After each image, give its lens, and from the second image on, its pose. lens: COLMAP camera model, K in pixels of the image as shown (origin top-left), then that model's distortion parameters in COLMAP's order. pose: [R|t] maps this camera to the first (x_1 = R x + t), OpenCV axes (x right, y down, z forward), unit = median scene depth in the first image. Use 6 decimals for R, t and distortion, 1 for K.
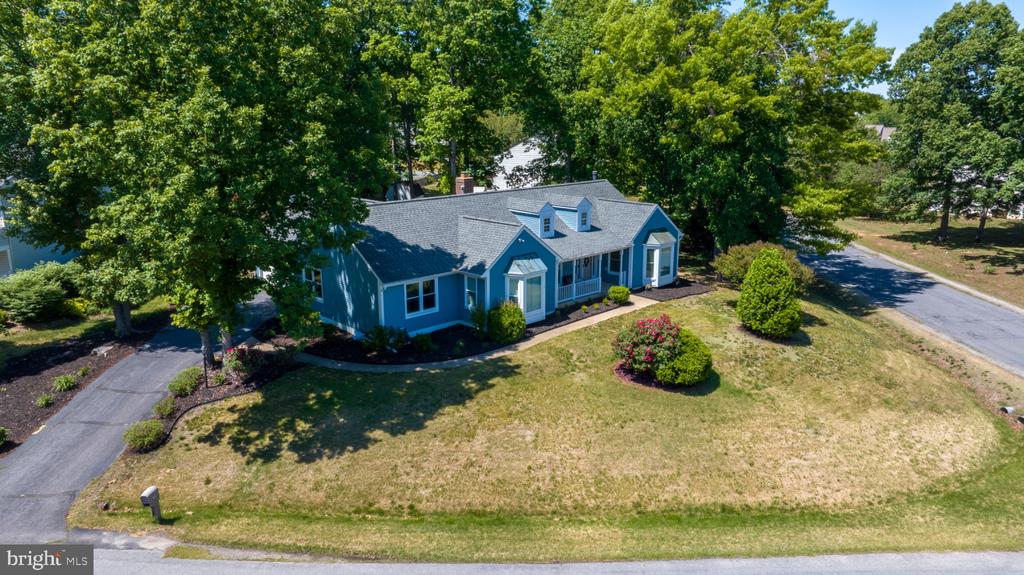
lens RADIAL K [[721.3, 0, 517.4], [0, 721.3, 284.1], [0, 0, 1]] dist [-0.017932, -0.000757]
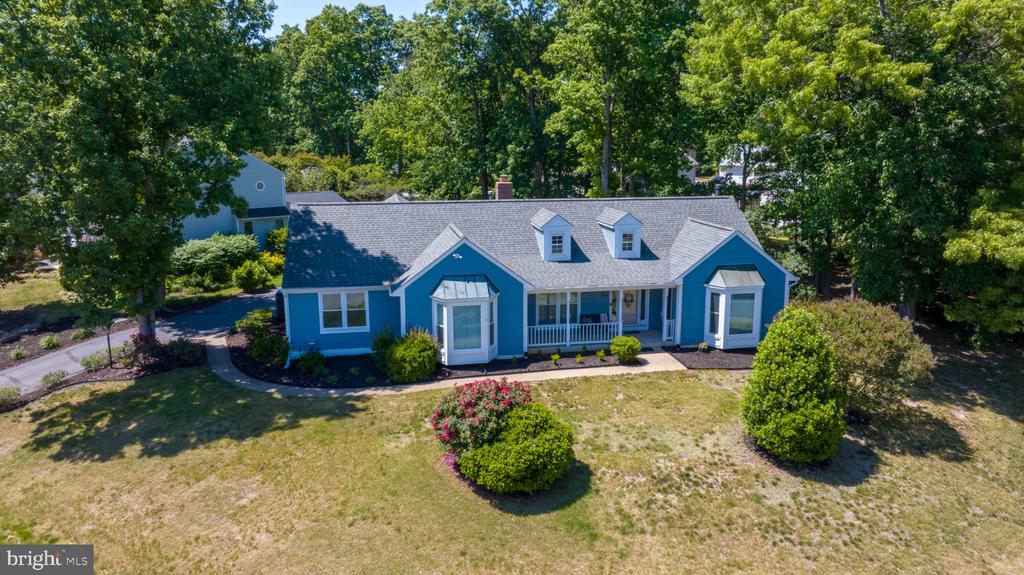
lens RADIAL K [[721.3, 0, 517.4], [0, 721.3, 284.1], [0, 0, 1]] dist [-0.017932, -0.000757]
pose [[0.830478, 0.106616, -0.546753, 0.518828], [-0.128817, 0.991666, -0.002290, -0.039742], [0.541952, 0.072333, 0.837291, 0.406977]]
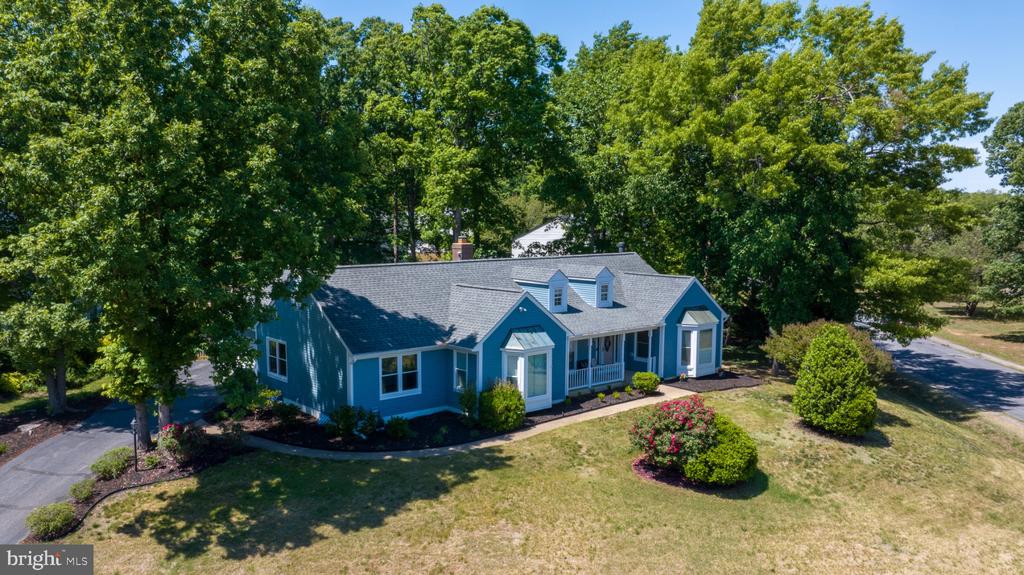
lens RADIAL K [[822.4, 0, 477.8], [0, 822.4, 330.3], [0, 0, 1]] dist [-0.026826, 0.013874]
pose [[0.995915, 0.012684, -0.089404, 0.041119], [-0.020951, 0.995526, -0.092137, 0.054160], [0.087835, 0.093634, 0.991725, 0.068166]]
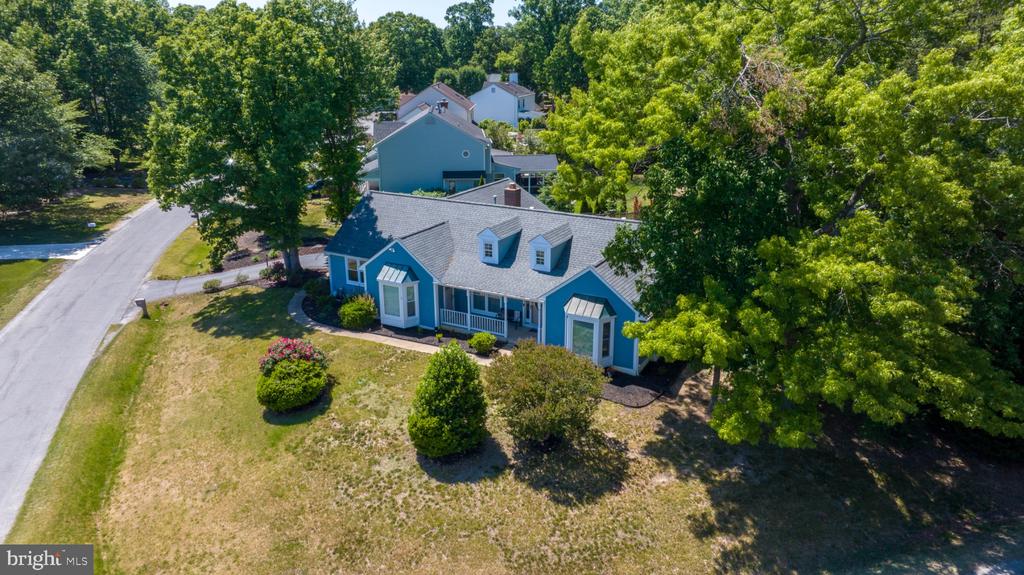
lens RADIAL K [[721.3, 0, 517.4], [0, 721.3, 284.1], [0, 0, 1]] dist [-0.017932, -0.000757]
pose [[0.298721, 0.298555, -0.906438, 1.144599], [-0.222784, 0.945379, 0.237961, -0.336584], [0.927973, 0.130855, 0.348918, 0.846973]]
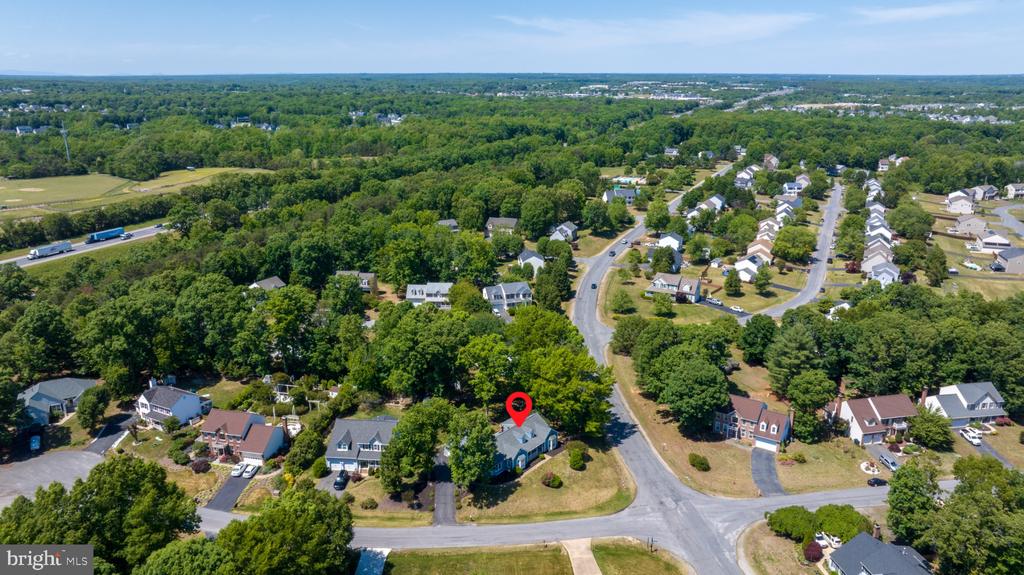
lens RADIAL K [[721.3, 0, 517.4], [0, 721.3, 284.1], [0, 0, 1]] dist [-0.017932, -0.000757]
pose [[0.993121, -0.032866, 0.112387, -0.496481], [0.027365, 0.998367, 0.050140, -1.381125], [-0.113851, -0.046719, 0.992399, -3.518507]]
